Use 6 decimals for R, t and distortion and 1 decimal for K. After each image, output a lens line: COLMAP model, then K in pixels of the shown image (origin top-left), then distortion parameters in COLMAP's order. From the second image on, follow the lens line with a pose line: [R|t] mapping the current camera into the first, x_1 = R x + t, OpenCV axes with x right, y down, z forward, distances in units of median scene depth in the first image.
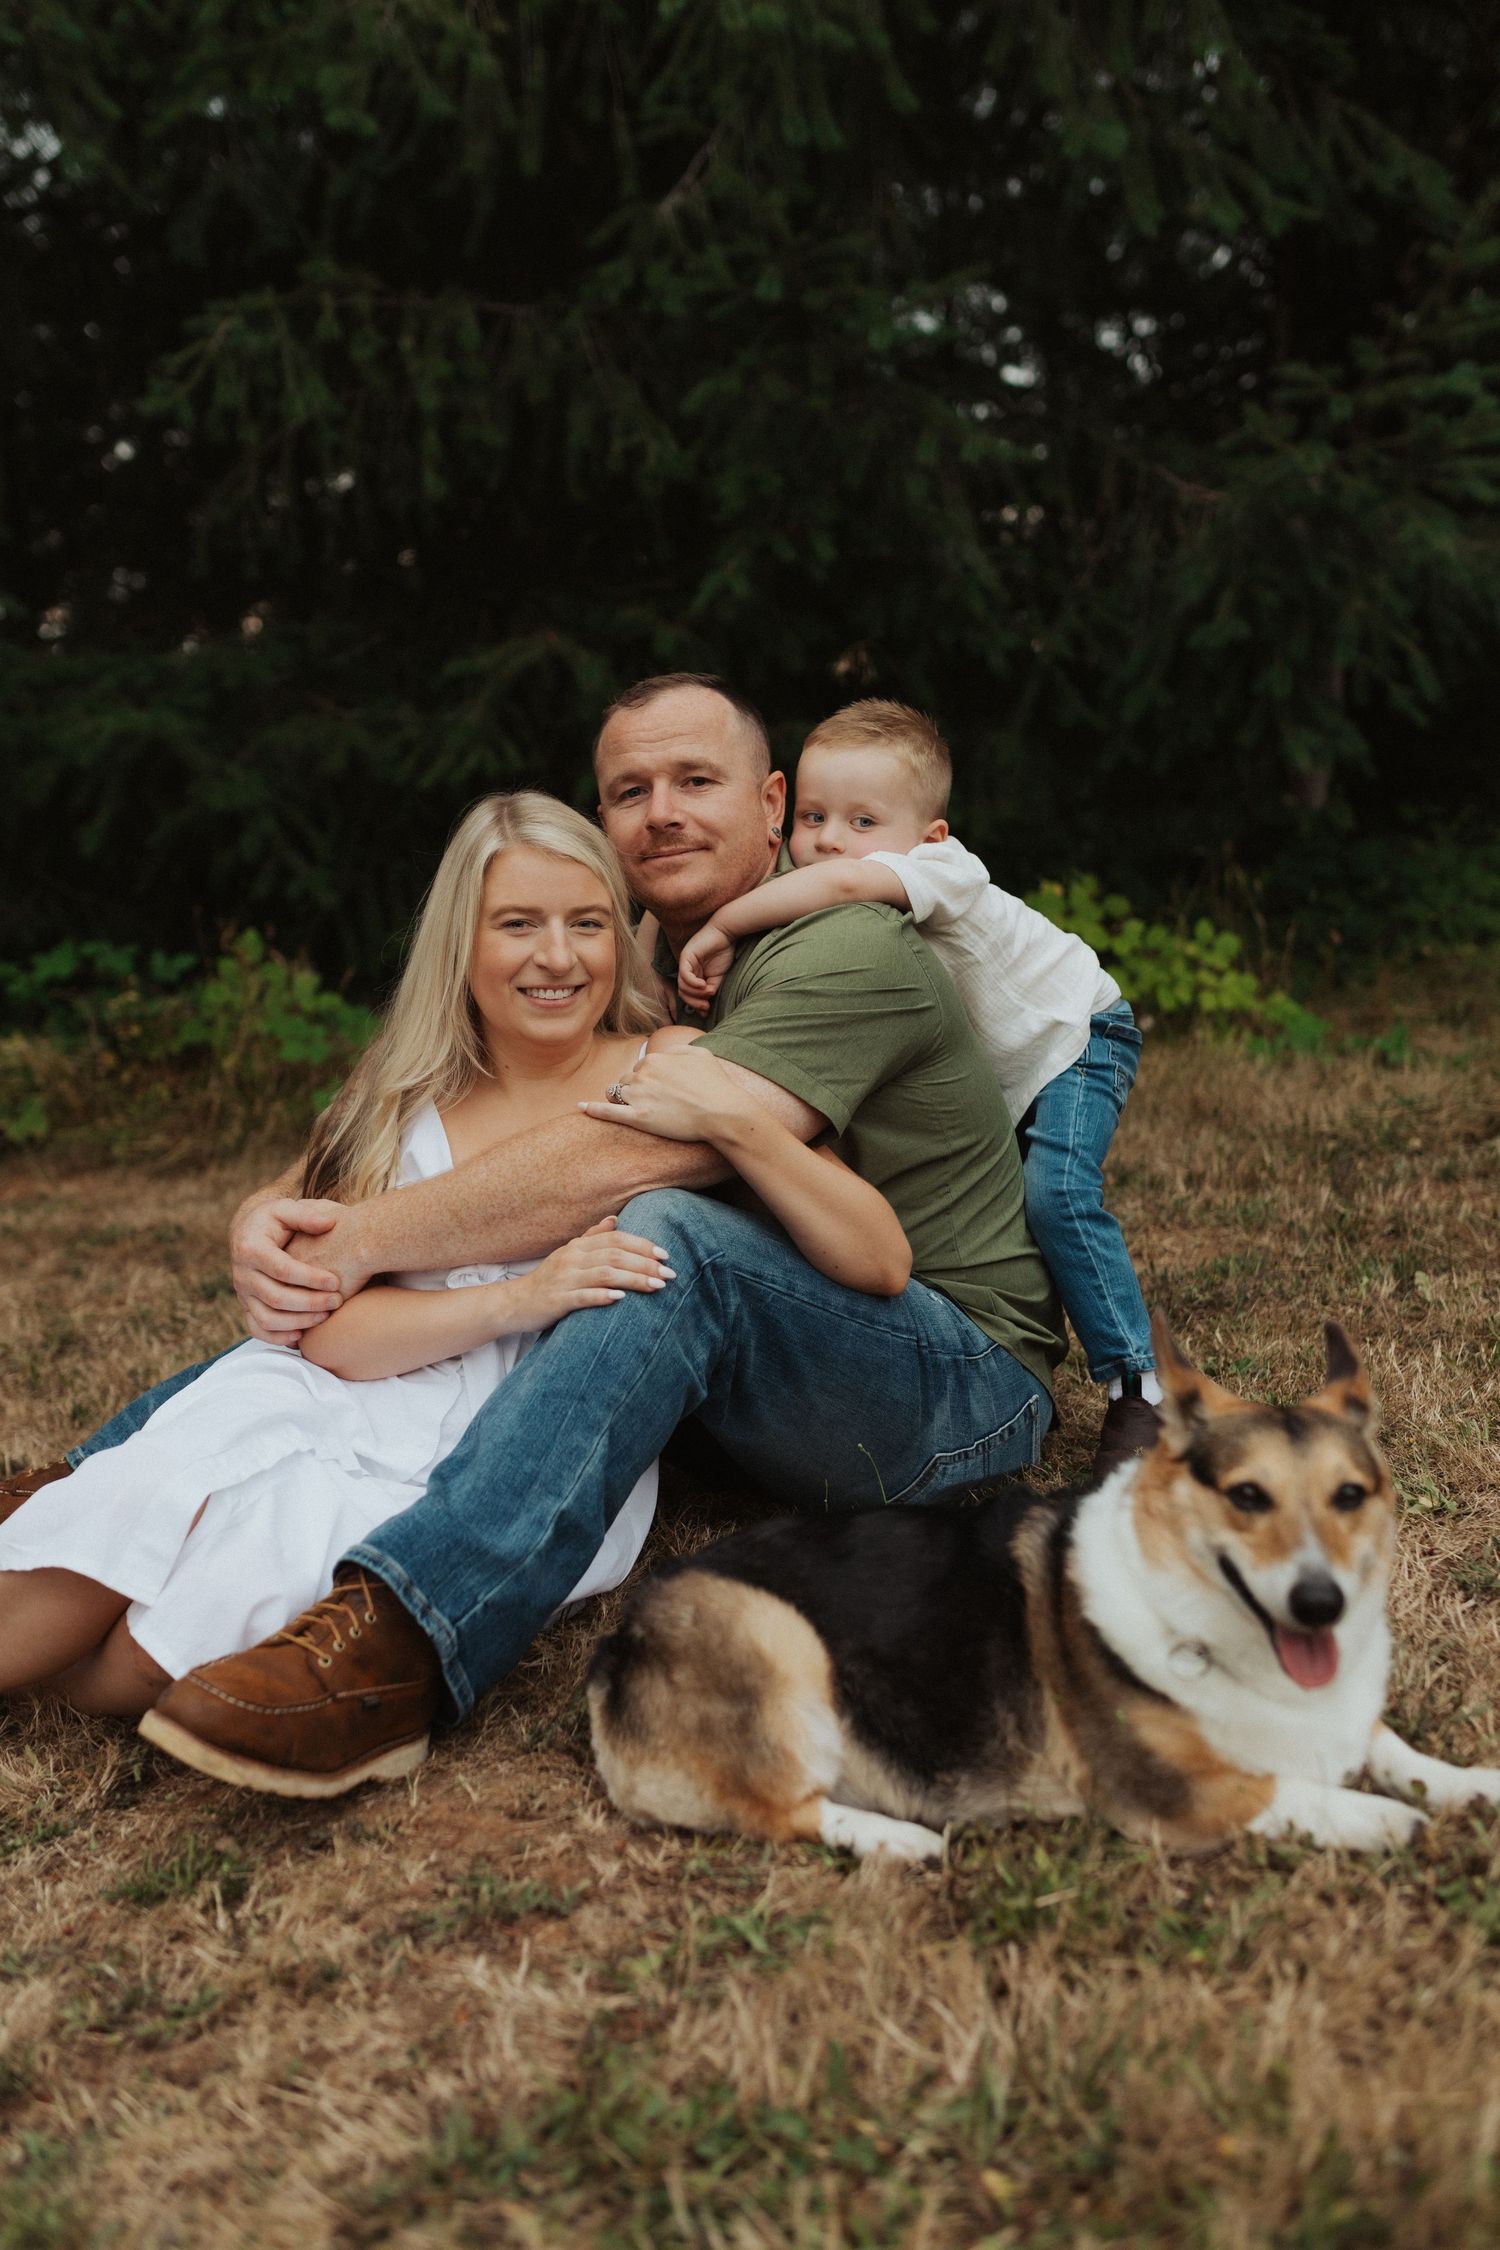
lens RADIAL K [[2229.4, 0, 749.1], [0, 2229.4, 1059.7], [0, 0, 1]] dist [-0.007874, 0.018720]
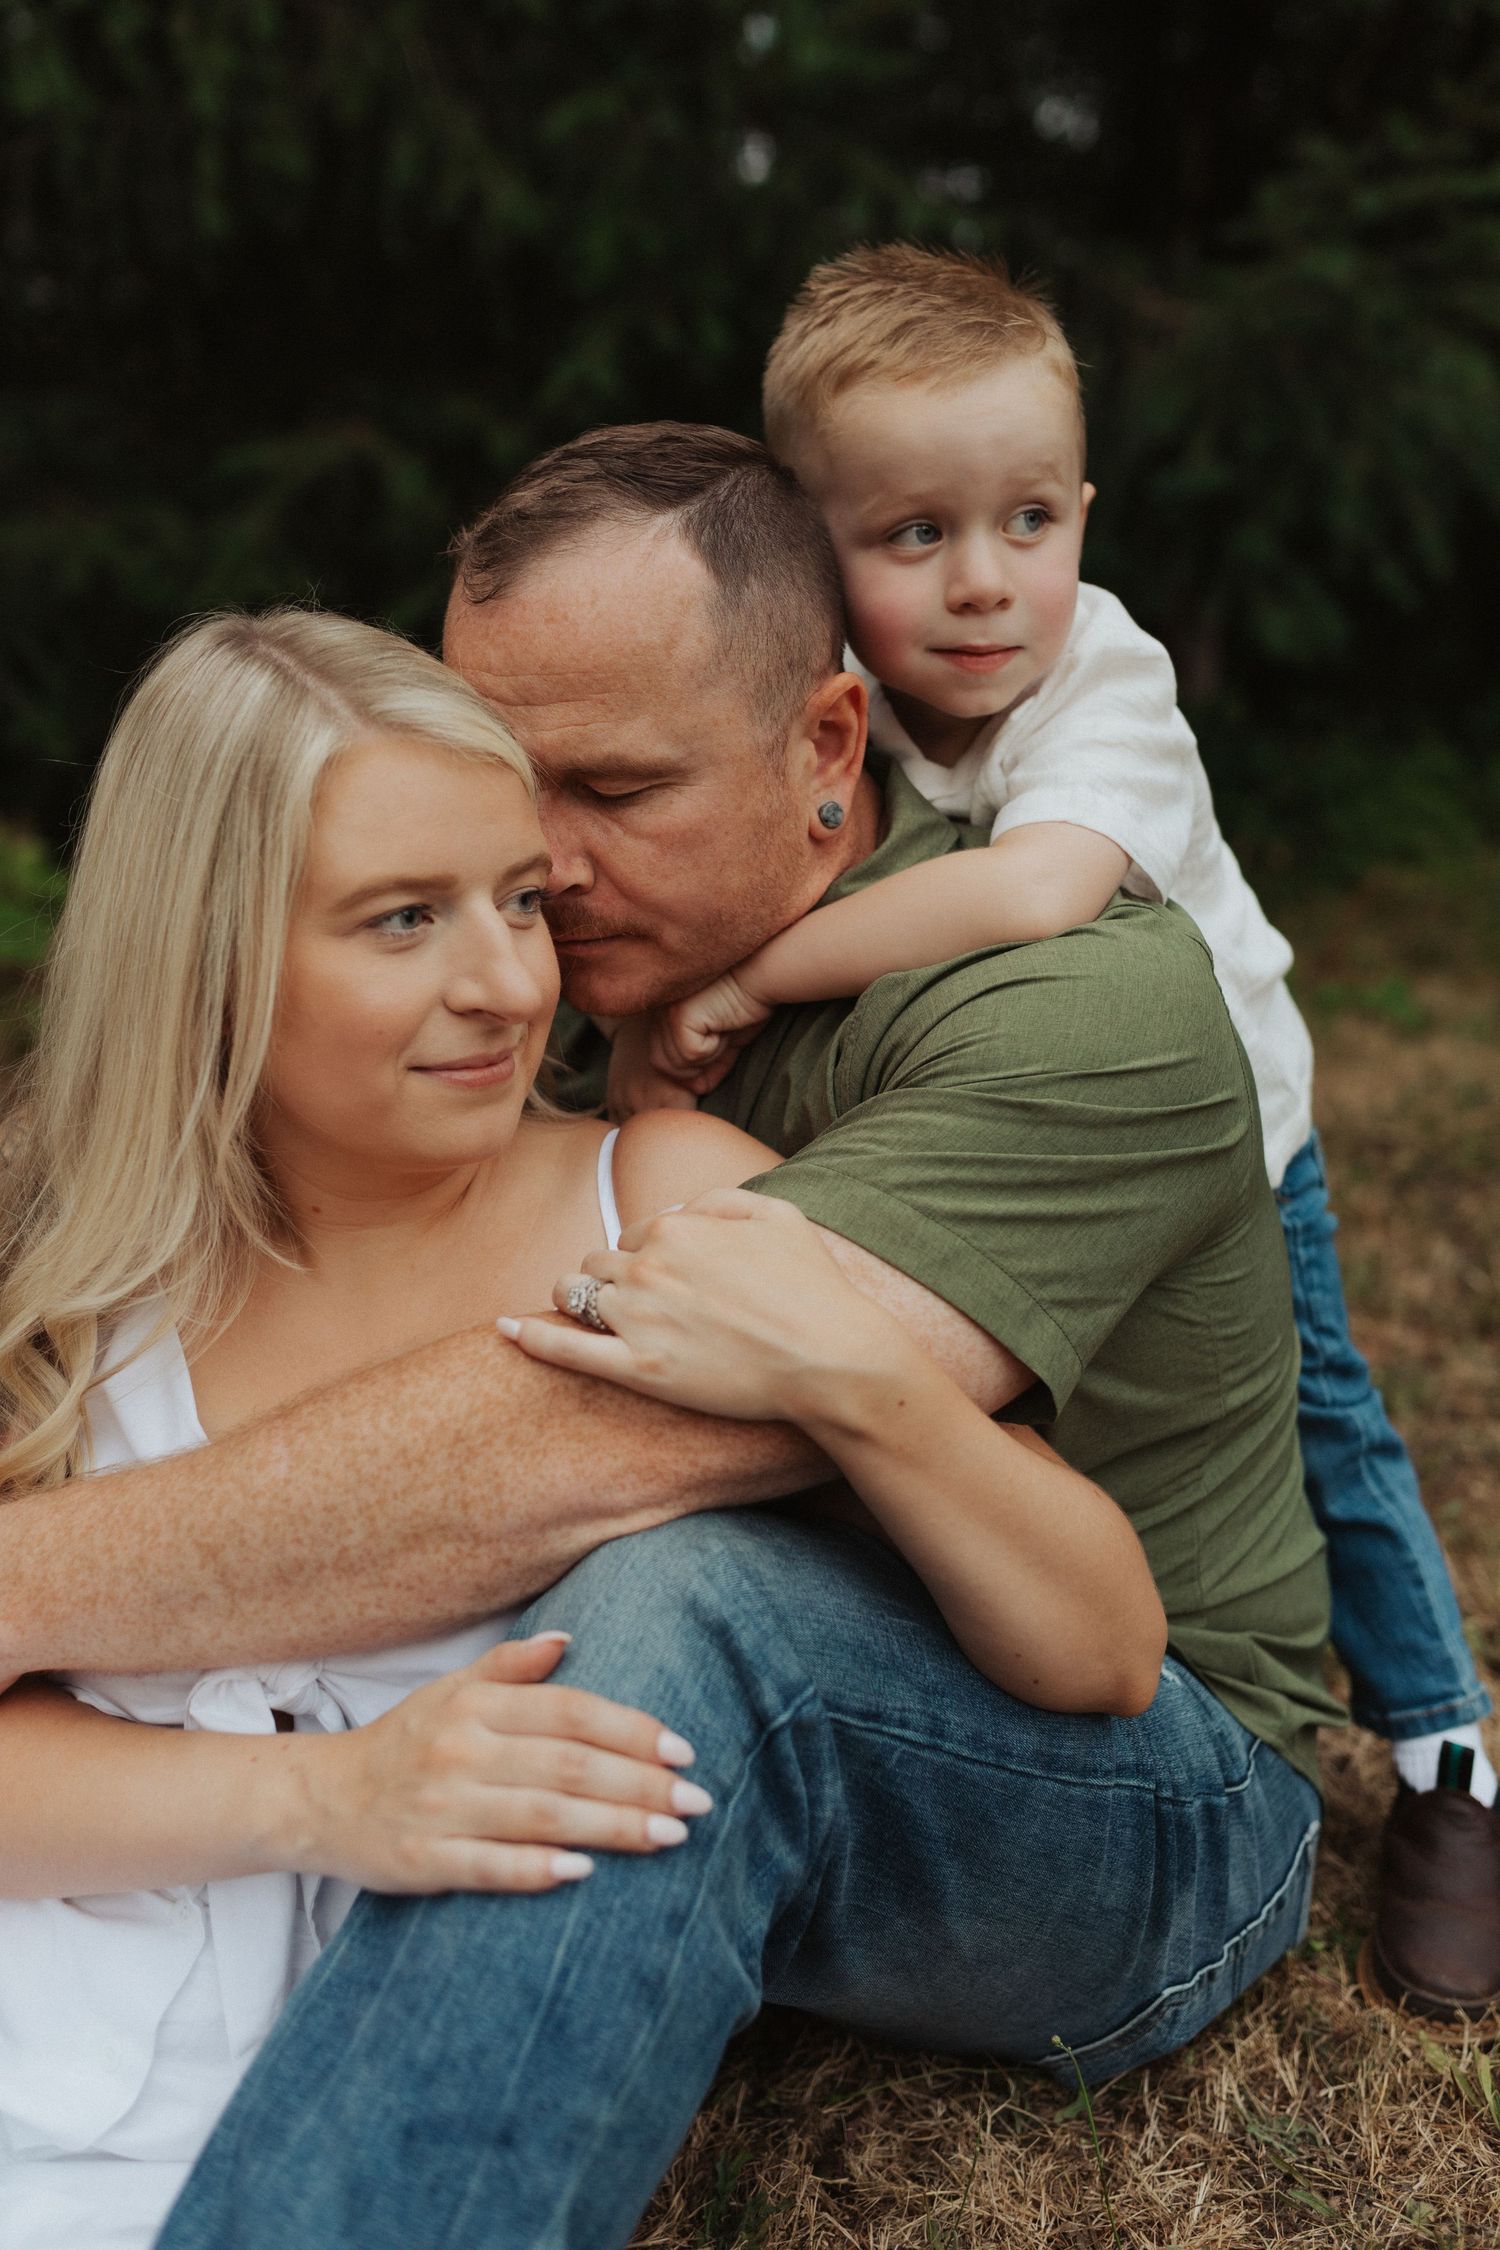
lens RADIAL K [[2229.4, 0, 749.1], [0, 2229.4, 1059.7], [0, 0, 1]] dist [-0.007874, 0.018720]
pose [[0.993834, 0.037488, 0.104347, -0.069847], [-0.043864, 0.997264, 0.059498, -0.058536], [-0.101831, -0.063708, 0.992760, 0.530549]]
